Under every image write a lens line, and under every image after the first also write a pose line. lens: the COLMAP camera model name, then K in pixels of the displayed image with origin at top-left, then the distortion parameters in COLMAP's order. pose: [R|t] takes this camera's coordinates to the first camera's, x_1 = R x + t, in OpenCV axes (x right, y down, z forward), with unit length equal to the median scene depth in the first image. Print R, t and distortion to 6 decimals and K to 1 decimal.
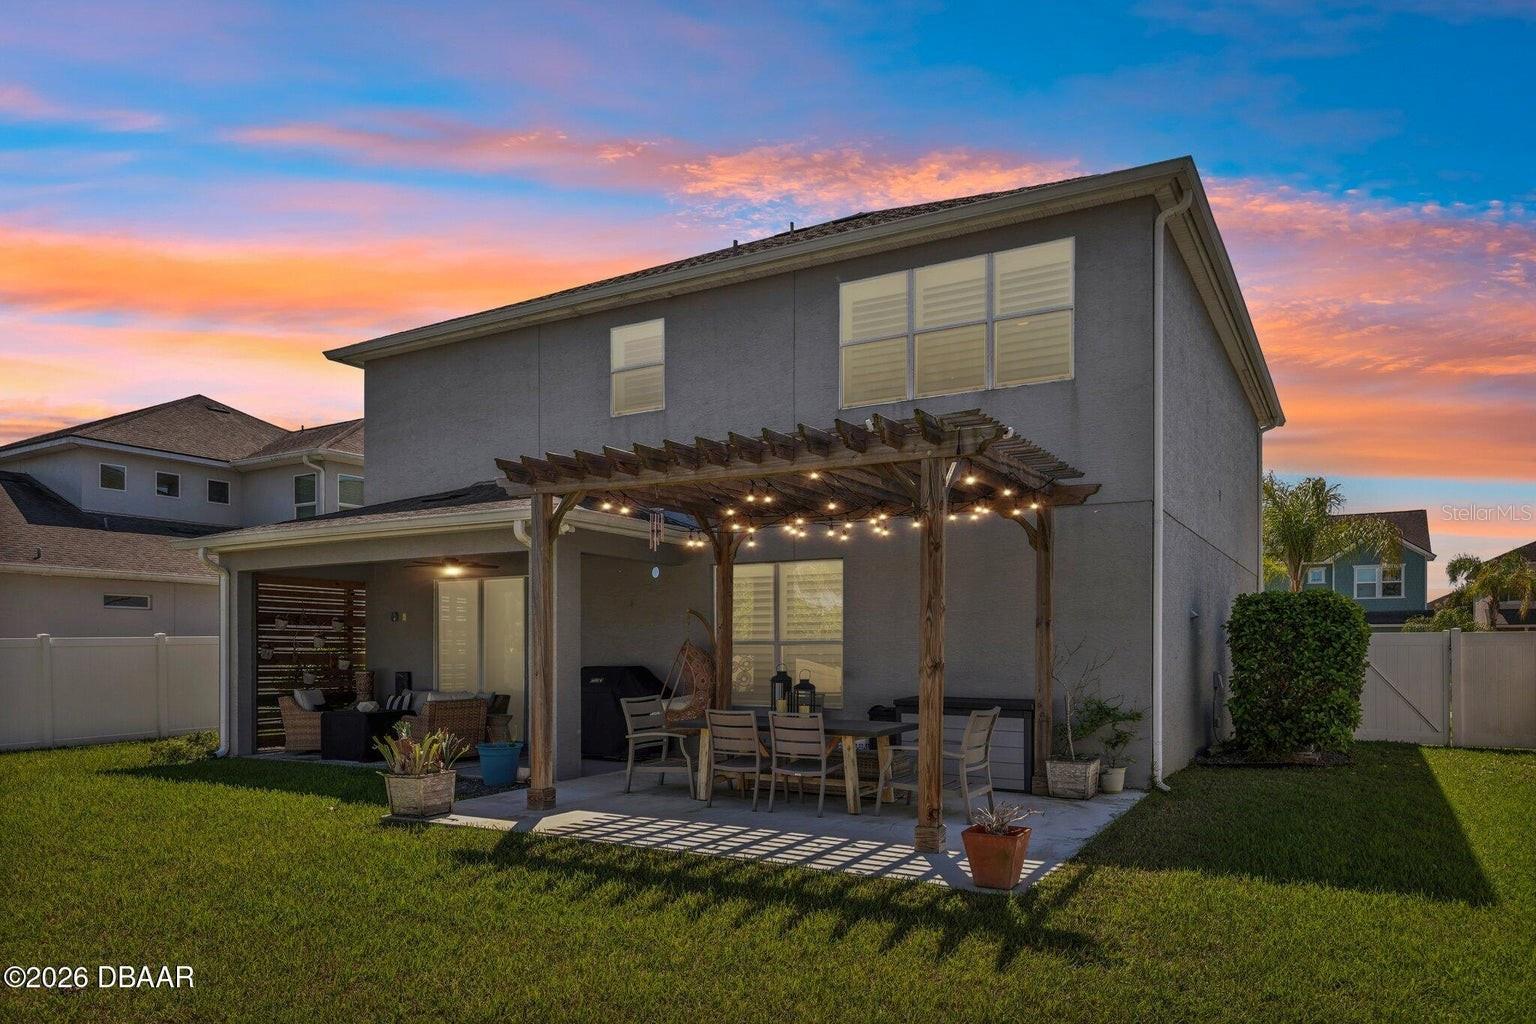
lens RADIAL K [[1039.1, 0, 765.7], [0, 1039.1, 510.6], [0, 0, 1]] dist [0.013409, 0.003160]
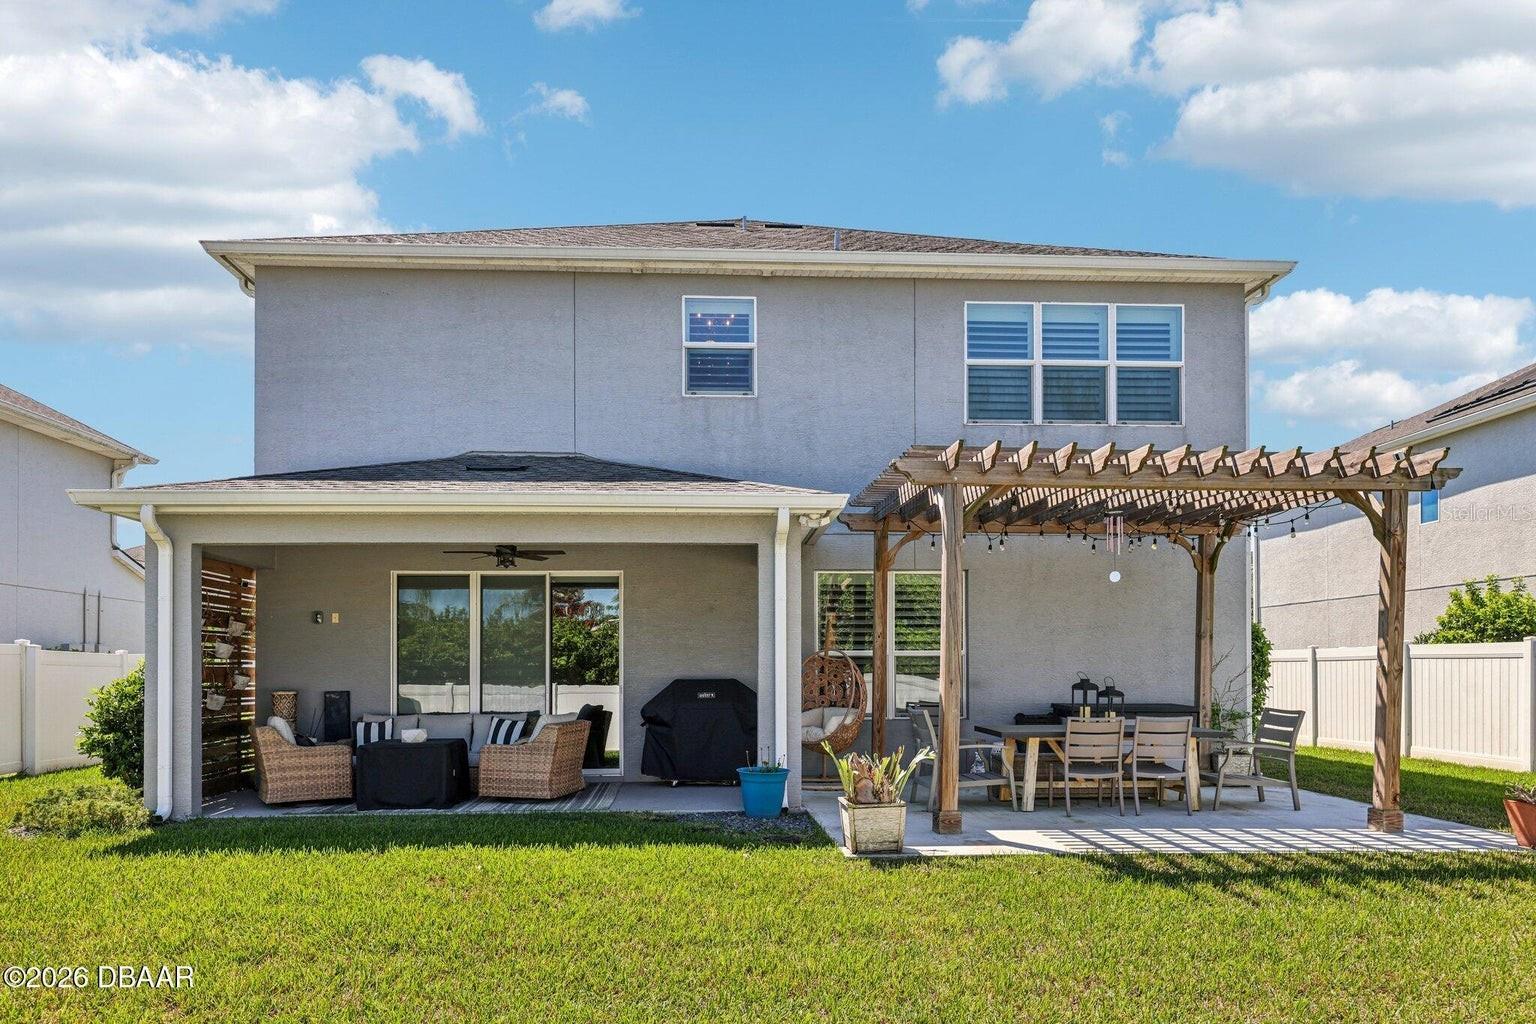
lens RADIAL K [[1039.1, 0, 767.8], [0, 1039.1, 513.9], [0, 0, 1]] dist [0.013409, 0.003160]
pose [[0.828345, 0.080107, 0.554461, -0.600514], [-0.070849, 0.996757, -0.038164, 0.040431], [-0.555720, -0.007670, 0.831334, 0.238774]]
